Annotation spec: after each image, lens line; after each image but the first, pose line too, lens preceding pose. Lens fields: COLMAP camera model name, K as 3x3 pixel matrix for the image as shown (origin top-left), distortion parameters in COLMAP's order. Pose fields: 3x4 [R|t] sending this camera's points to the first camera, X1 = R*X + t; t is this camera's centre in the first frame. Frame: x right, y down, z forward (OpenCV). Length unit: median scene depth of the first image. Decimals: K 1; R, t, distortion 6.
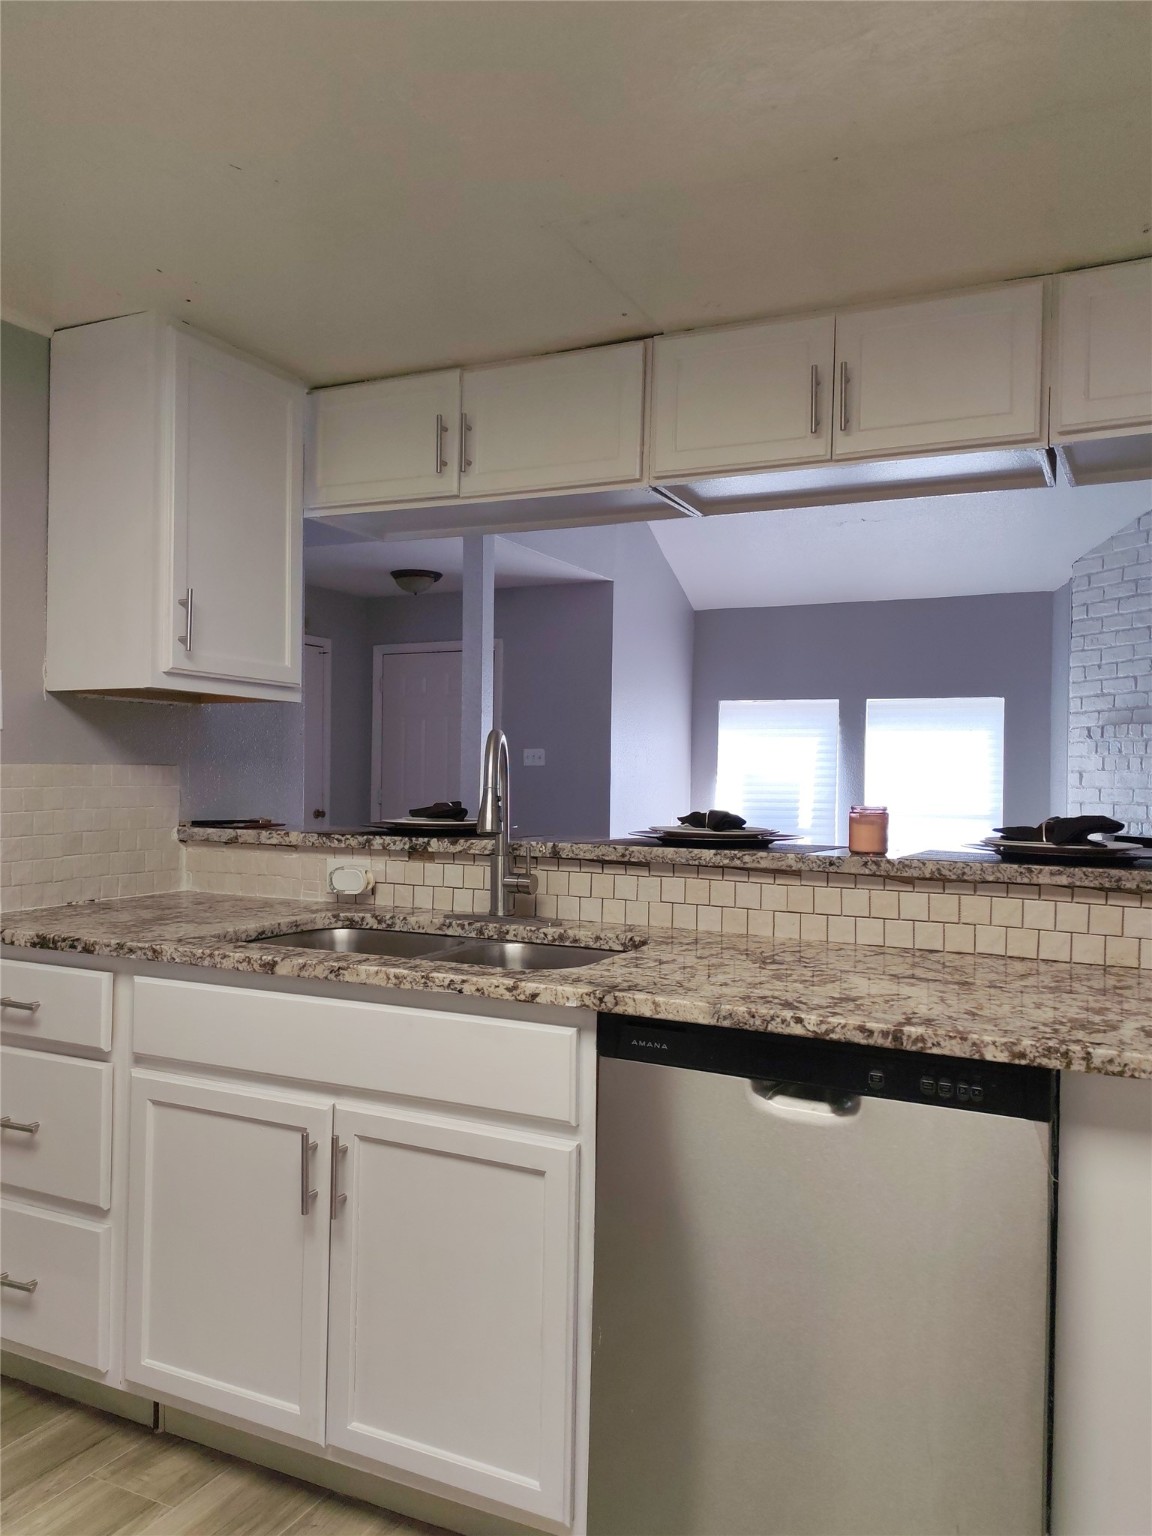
lens RADIAL K [[1155.2, 0, 574.2], [0, 1155.2, 767.8], [0, 0, 1]] dist [0.083367, -0.114961]
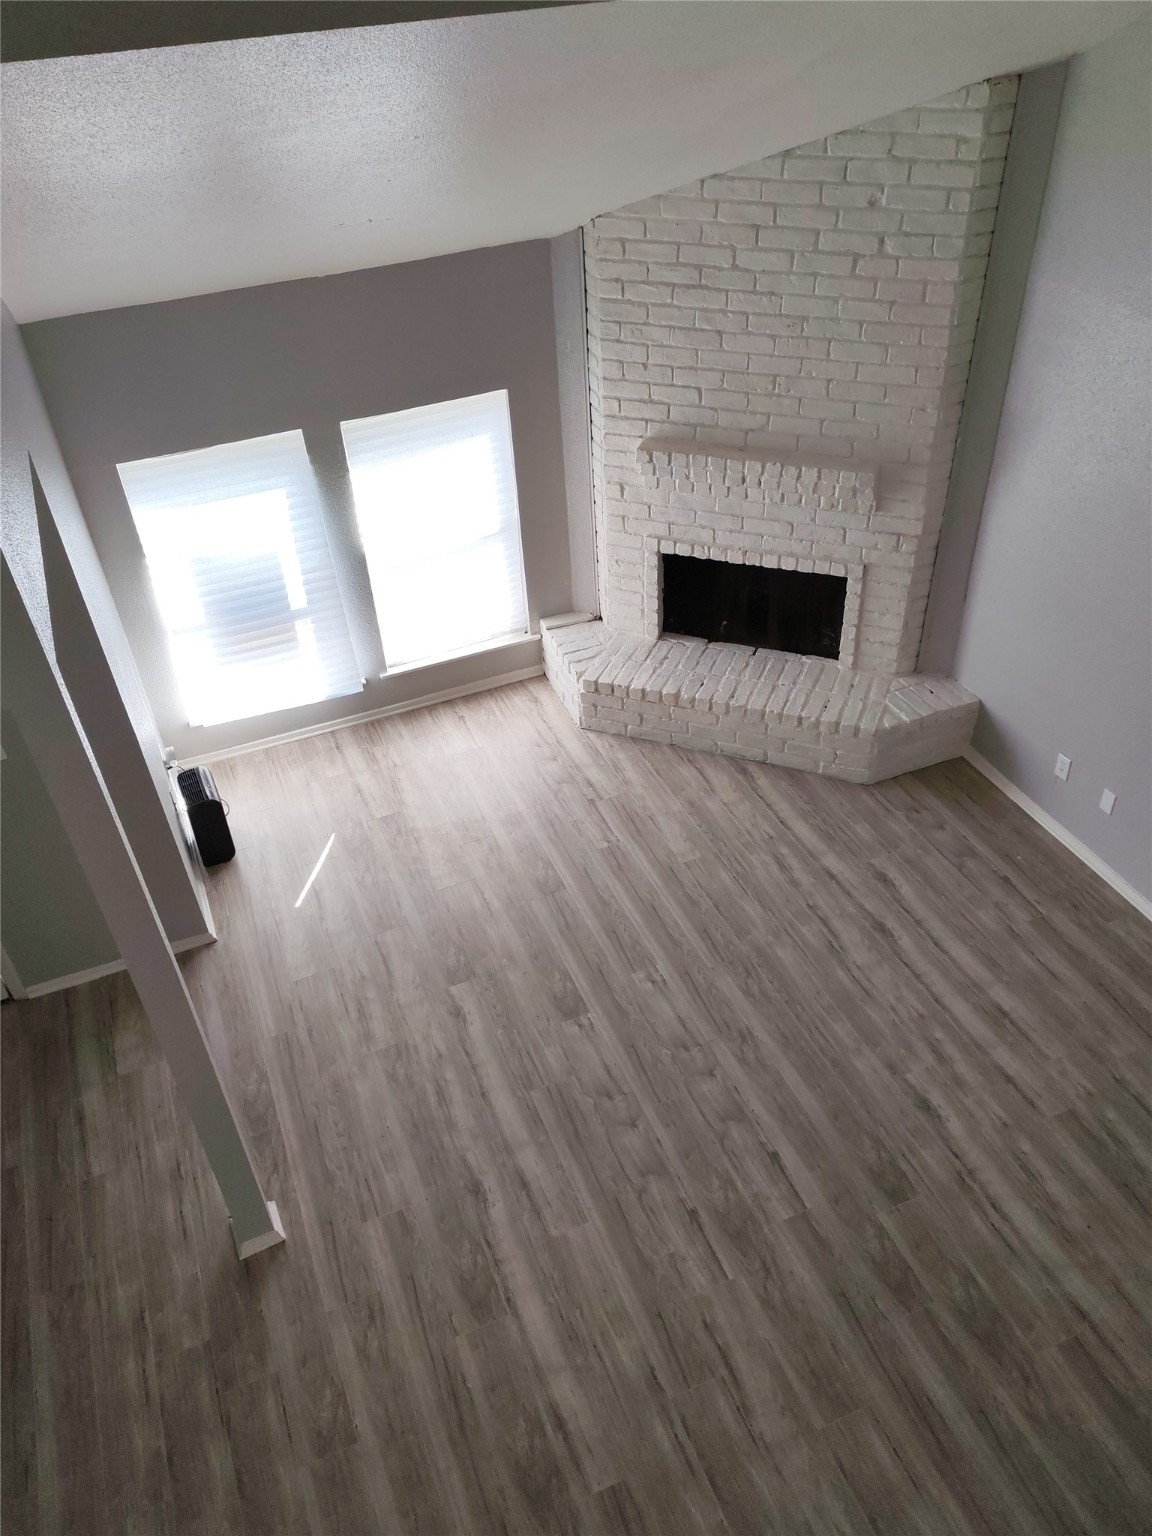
lens RADIAL K [[1155.2, 0, 561.0], [0, 1155.2, 772.4], [0, 0, 1]] dist [0.083367, -0.114961]
pose [[0.665905, -0.509766, 0.544710, -0.569364], [0.063398, 0.766164, 0.639510, -1.239254], [-0.743338, -0.391319, 0.542511, 1.530121]]
